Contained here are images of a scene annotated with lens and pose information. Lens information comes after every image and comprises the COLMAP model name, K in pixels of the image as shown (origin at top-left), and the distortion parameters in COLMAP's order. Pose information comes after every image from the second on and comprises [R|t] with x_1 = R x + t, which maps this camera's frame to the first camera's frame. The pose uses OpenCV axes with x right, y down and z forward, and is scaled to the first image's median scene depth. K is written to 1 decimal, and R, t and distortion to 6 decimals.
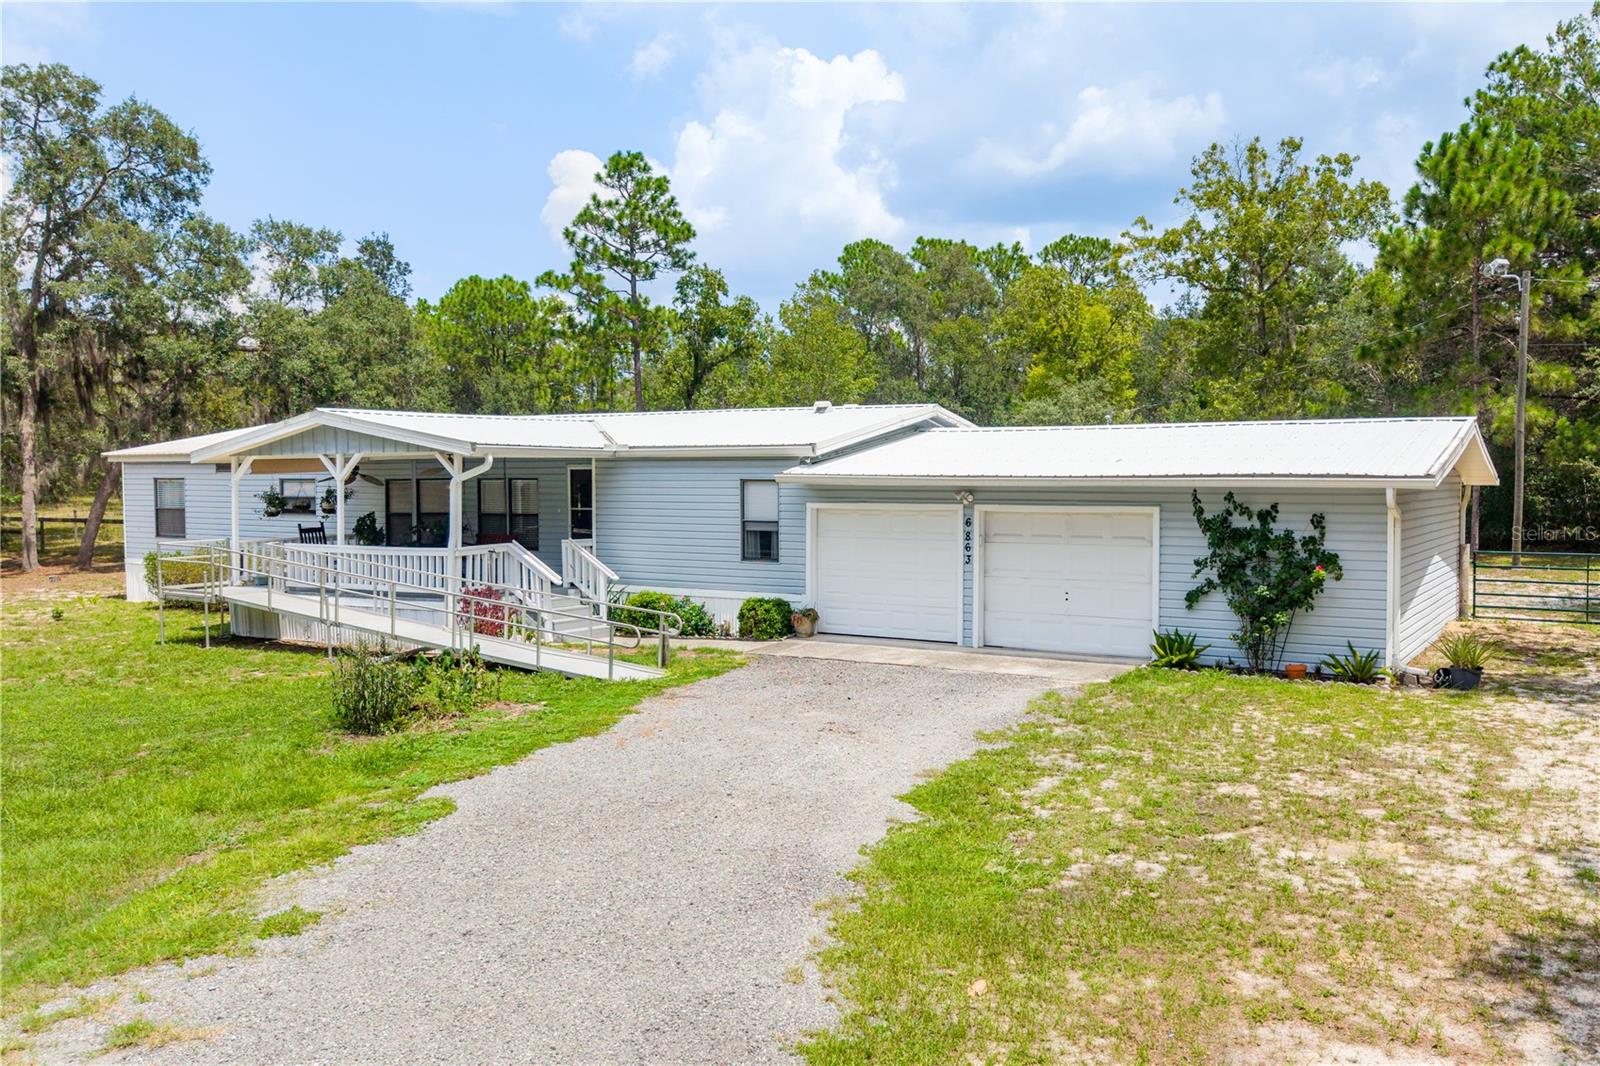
lens RADIAL K [[1346.2, 0, 800.0], [0, 1346.2, 533.0], [0, 0, 1]] dist [-0.001123, -0.005534]
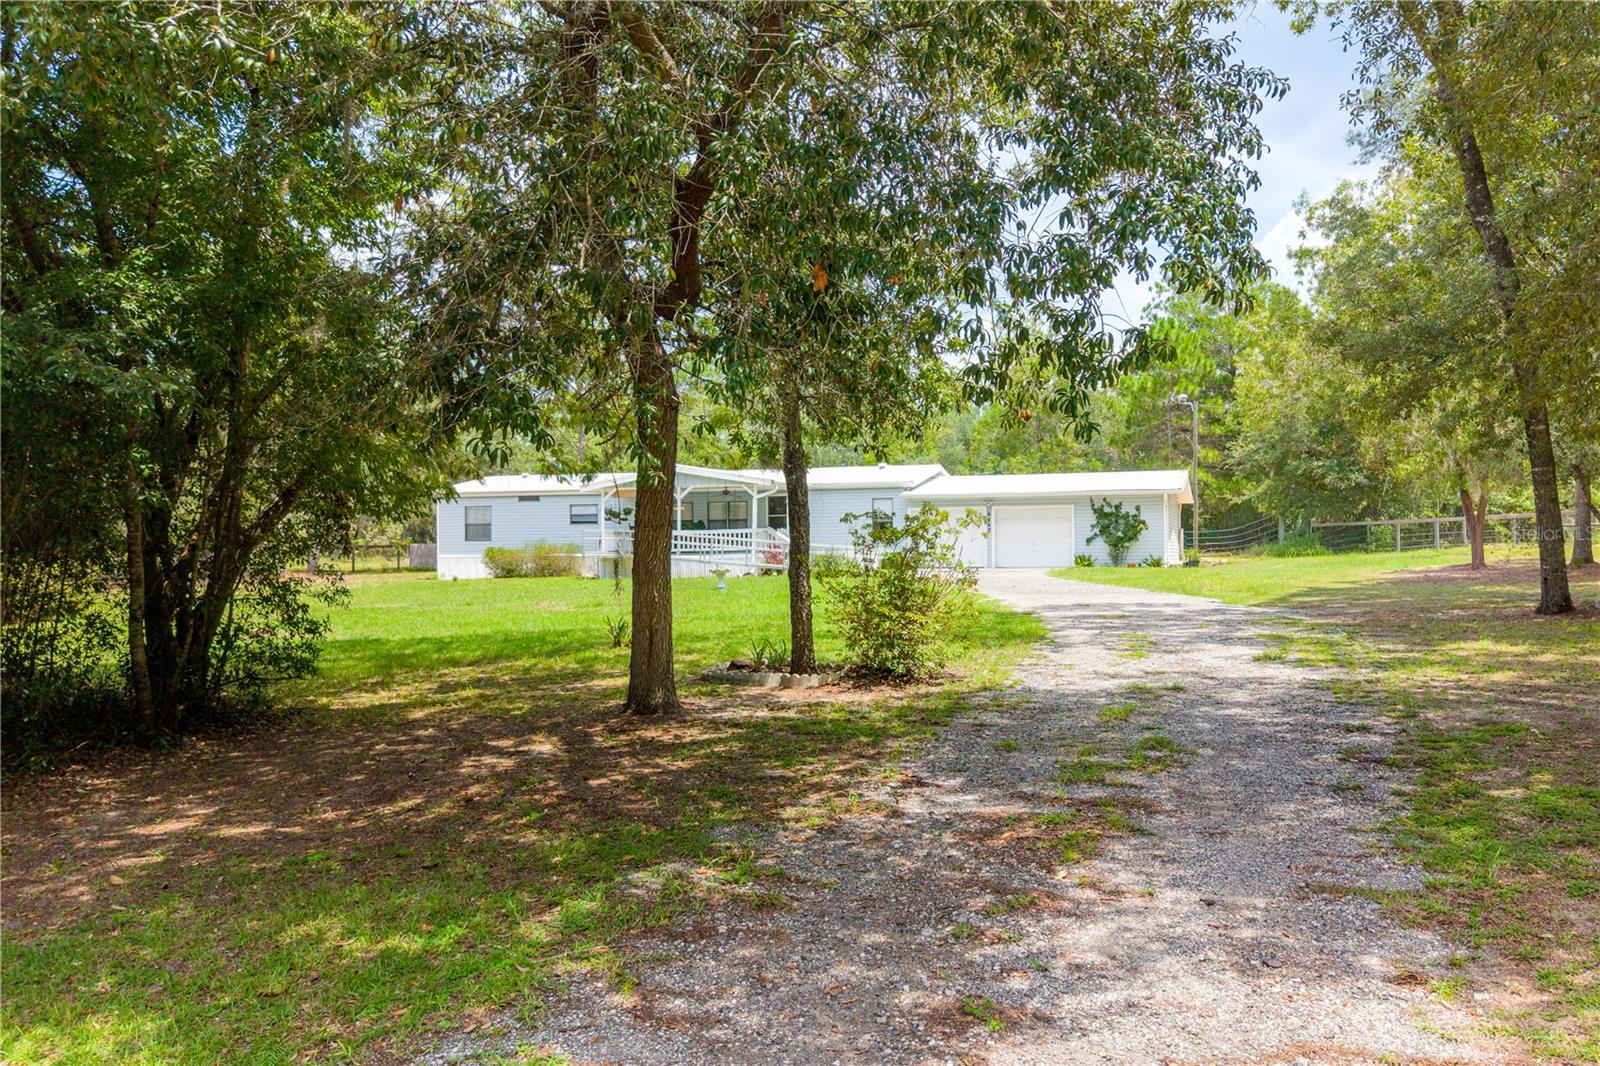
lens RADIAL K [[1269.0, 0, 760.1], [0, 1269.0, 541.5], [0, 0, 1]] dist [-0.001162, -0.006707]
pose [[0.983192, -0.003267, 0.182548, -0.532843], [0.012088, 0.998811, -0.047232, 0.110888], [-0.182176, 0.048645, 0.982062, -0.867918]]
